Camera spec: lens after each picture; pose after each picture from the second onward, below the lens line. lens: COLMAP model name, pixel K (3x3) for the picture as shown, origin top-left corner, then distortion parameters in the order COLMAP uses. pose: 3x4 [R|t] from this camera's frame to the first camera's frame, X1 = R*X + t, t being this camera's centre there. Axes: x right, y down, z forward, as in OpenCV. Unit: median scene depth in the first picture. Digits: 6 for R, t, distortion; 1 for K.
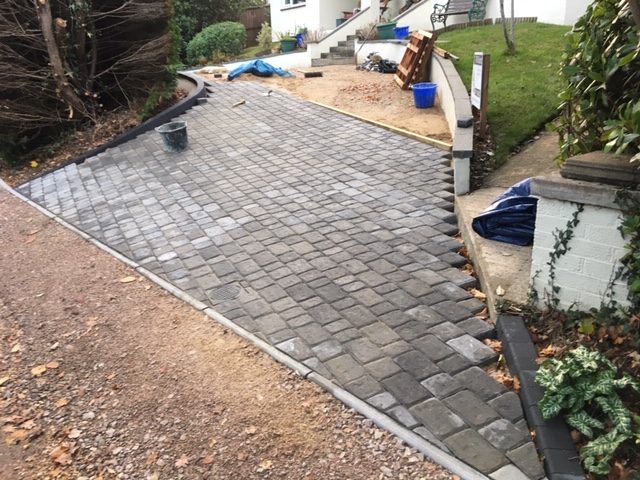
lens RADIAL K [[545.6, 0, 320.0], [0, 545.6, 240.0], [0, 0, 1]] dist [0.083605, -0.104008]
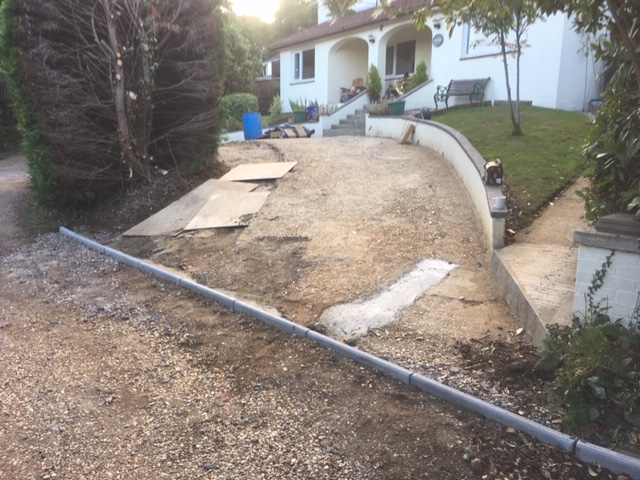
lens RADIAL K [[545.6, 0, 320.0], [0, 545.6, 240.0], [0, 0, 1]] dist [0.083605, -0.104008]
pose [[0.999354, 0.024065, 0.026687, -0.089198], [-0.020872, 0.993252, -0.114079, 0.025138], [-0.029252, 0.113448, 0.993113, -0.106295]]
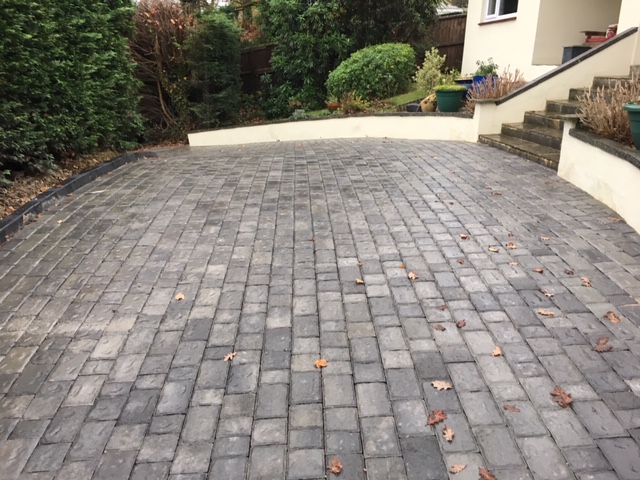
lens RADIAL K [[545.6, 0, 320.0], [0, 545.6, 240.0], [0, 0, 1]] dist [0.083605, -0.104008]
pose [[0.903920, 0.159789, -0.396732, 0.127306], [-0.159416, 0.986620, 0.034158, -0.463954], [0.396882, 0.032369, 0.917299, 1.006966]]
